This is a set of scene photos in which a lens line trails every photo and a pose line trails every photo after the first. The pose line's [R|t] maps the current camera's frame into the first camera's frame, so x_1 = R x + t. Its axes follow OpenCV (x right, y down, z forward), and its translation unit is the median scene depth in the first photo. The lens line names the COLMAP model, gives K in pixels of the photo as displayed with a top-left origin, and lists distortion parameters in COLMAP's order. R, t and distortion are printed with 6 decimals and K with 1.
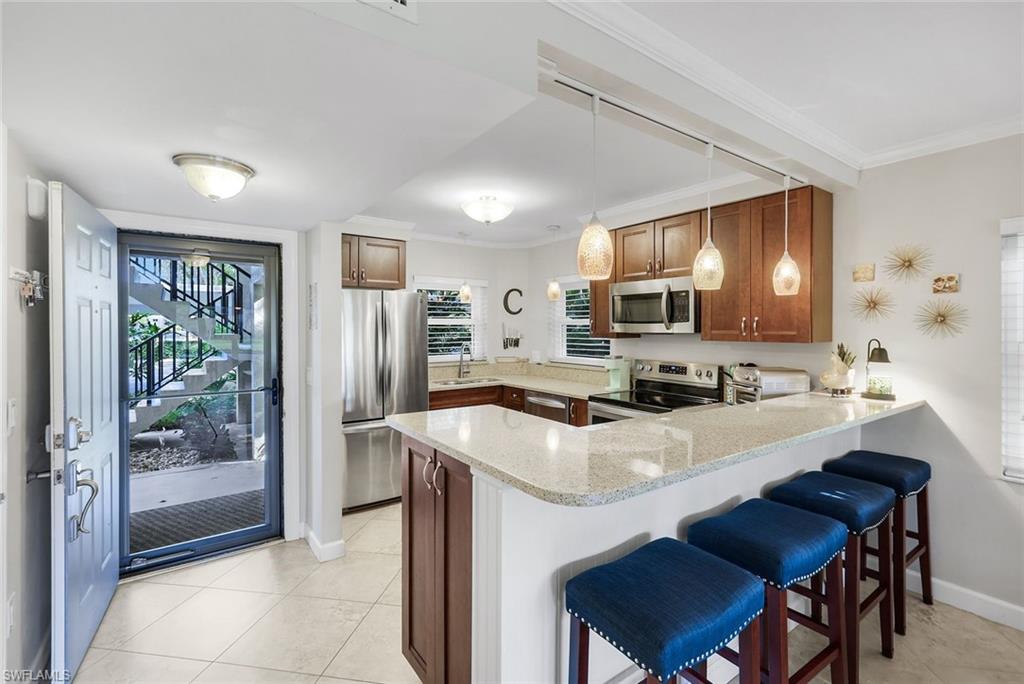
lens RADIAL K [[453.7, 0, 509.5], [0, 453.7, 331.4], [0, 0, 1]] dist [0.004040, -0.000670]
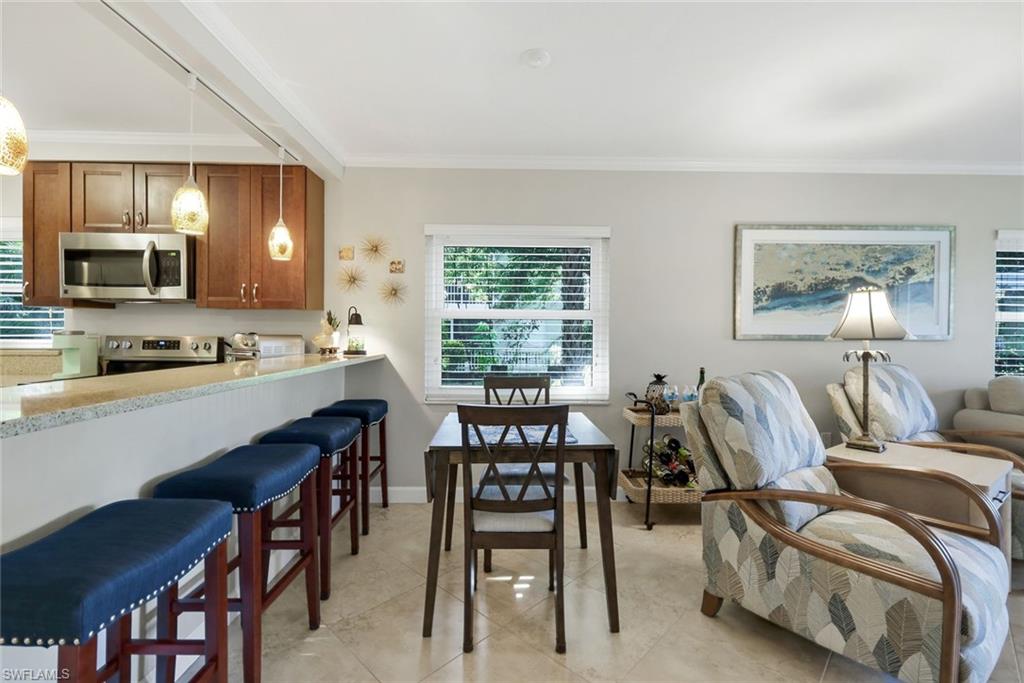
lens RADIAL K [[453.7, 0, 510.0], [0, 453.7, 332.4], [0, 0, 1]] dist [0.004040, -0.000670]
pose [[0.569267, 0.001442, 0.822152, 0.039149], [-0.000588, 0.999999, -0.001347, 0.081348], [-0.822153, 0.000283, 0.569267, -0.036194]]
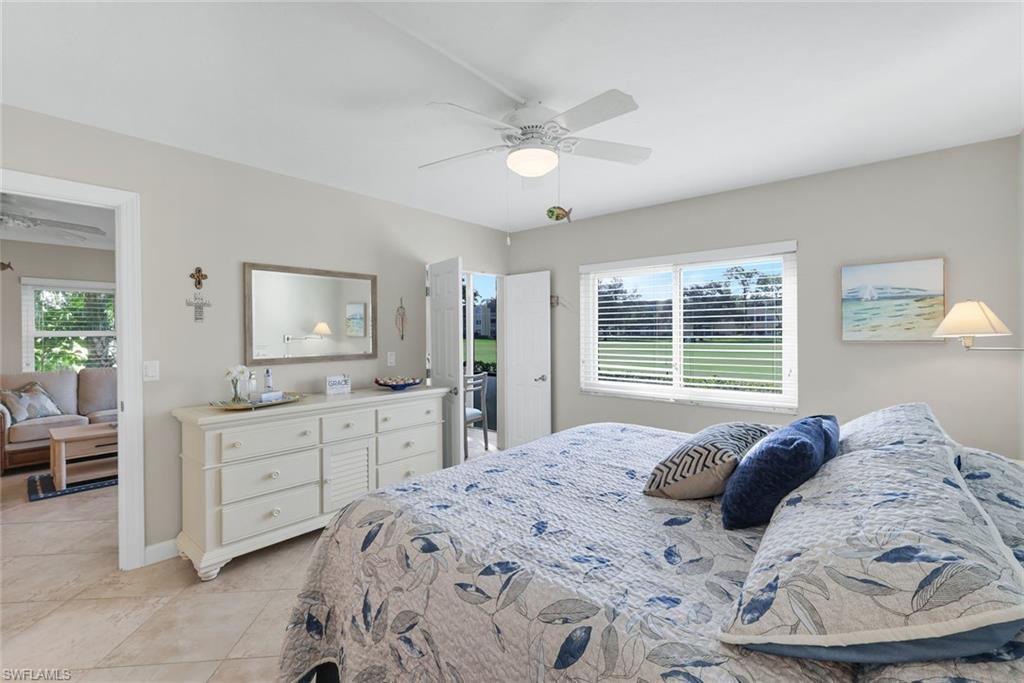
lens RADIAL K [[453.7, 0, 517.8], [0, 453.7, 338.2], [0, 0, 1]] dist [0.004040, -0.000670]
pose [[-0.239108, -0.008330, 0.970957, -0.492141], [0.013234, 0.999842, 0.011837, 0.057956], [-0.970903, 0.015680, -0.238960, -1.917470]]
